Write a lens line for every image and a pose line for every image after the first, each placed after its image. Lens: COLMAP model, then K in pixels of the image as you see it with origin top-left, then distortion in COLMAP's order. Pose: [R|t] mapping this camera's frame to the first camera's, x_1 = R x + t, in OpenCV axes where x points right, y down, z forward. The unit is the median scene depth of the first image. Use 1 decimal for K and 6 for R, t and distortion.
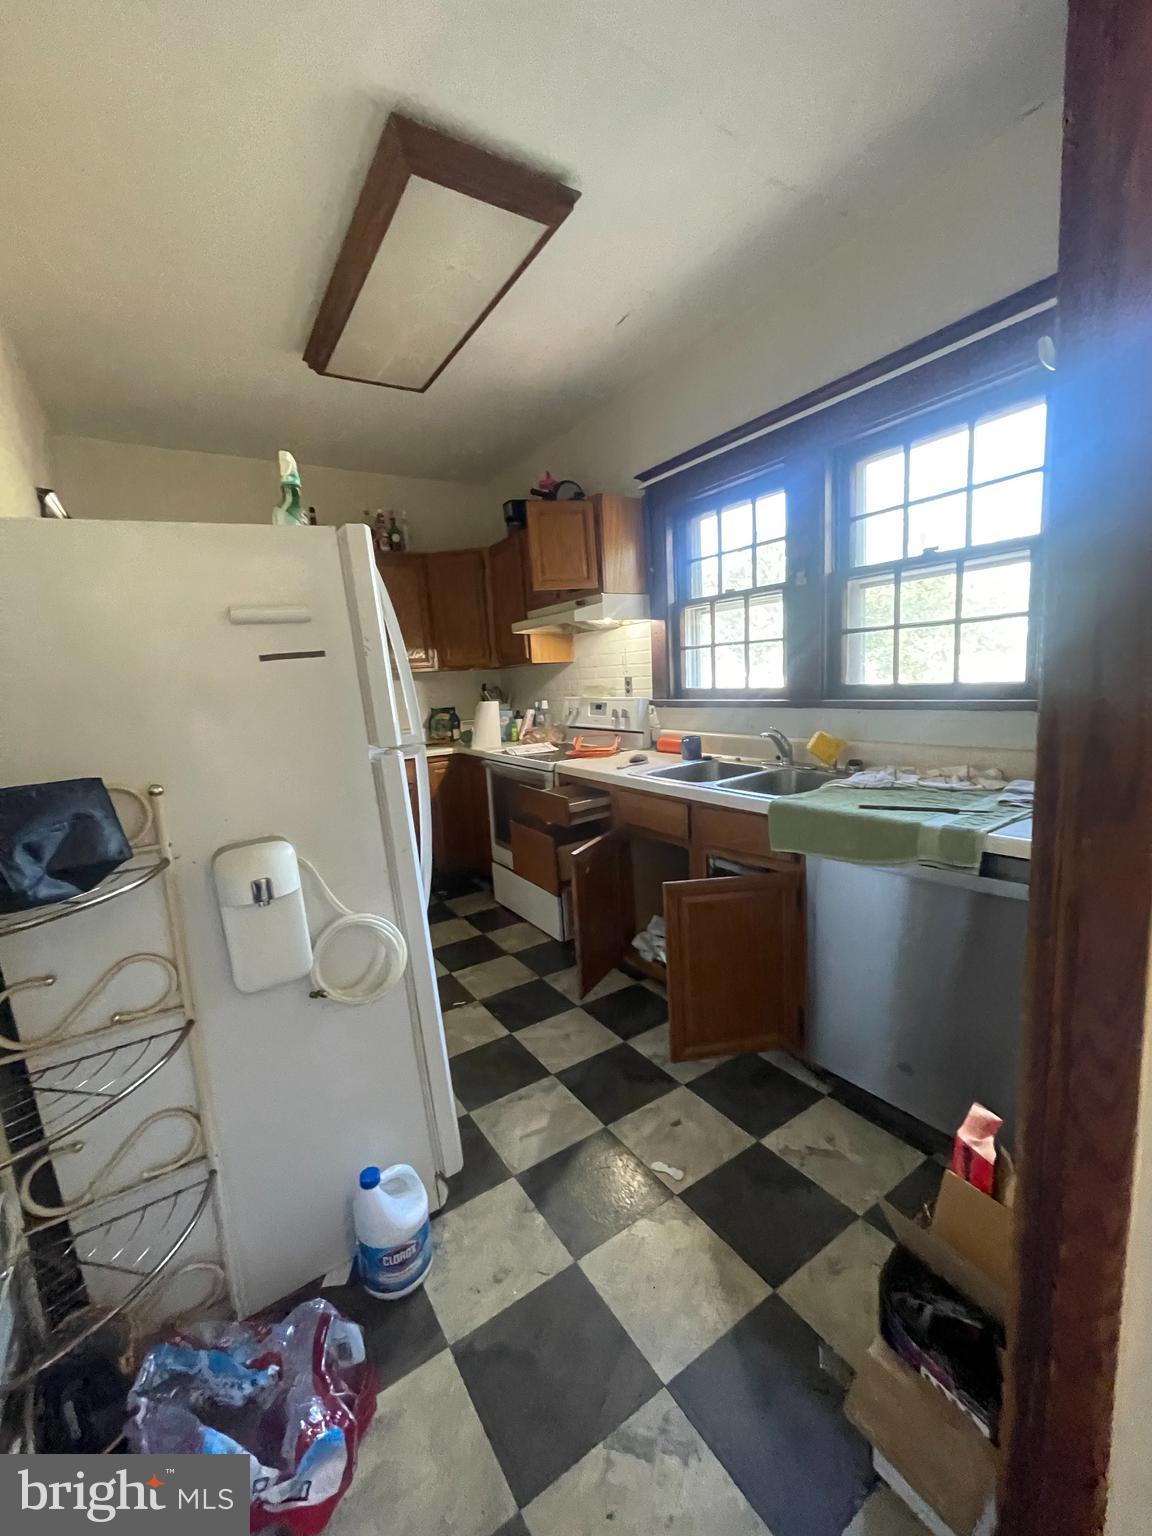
lens RADIAL K [[622.2, 0, 574.5], [0, 622.2, 772.3], [0, 0, 1]] dist [-0.000847, -0.000193]
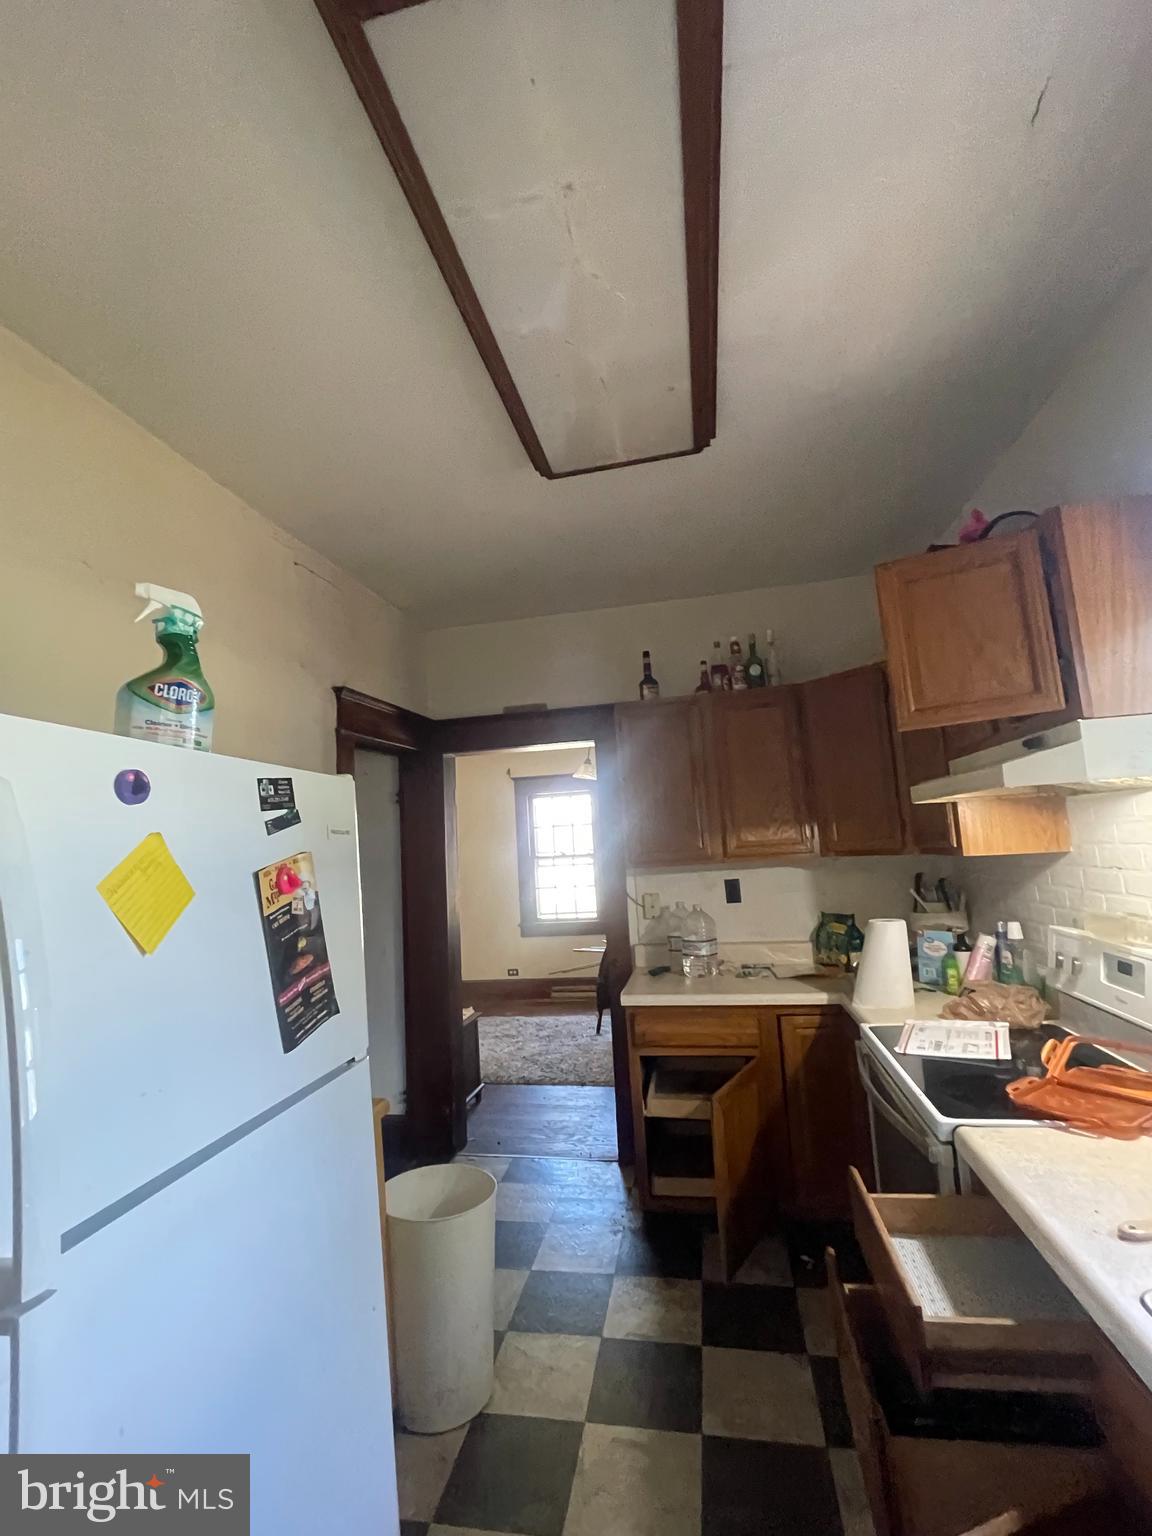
lens RADIAL K [[676.4, 0, 577.9], [0, 676.4, 759.4], [0, 0, 1]] dist [-0.000752, -0.000307]
pose [[0.724366, -0.070961, -0.685754, 0.087615], [-0.092462, 0.975703, -0.198633, -0.107657], [0.683187, 0.207289, 0.700205, 0.349295]]
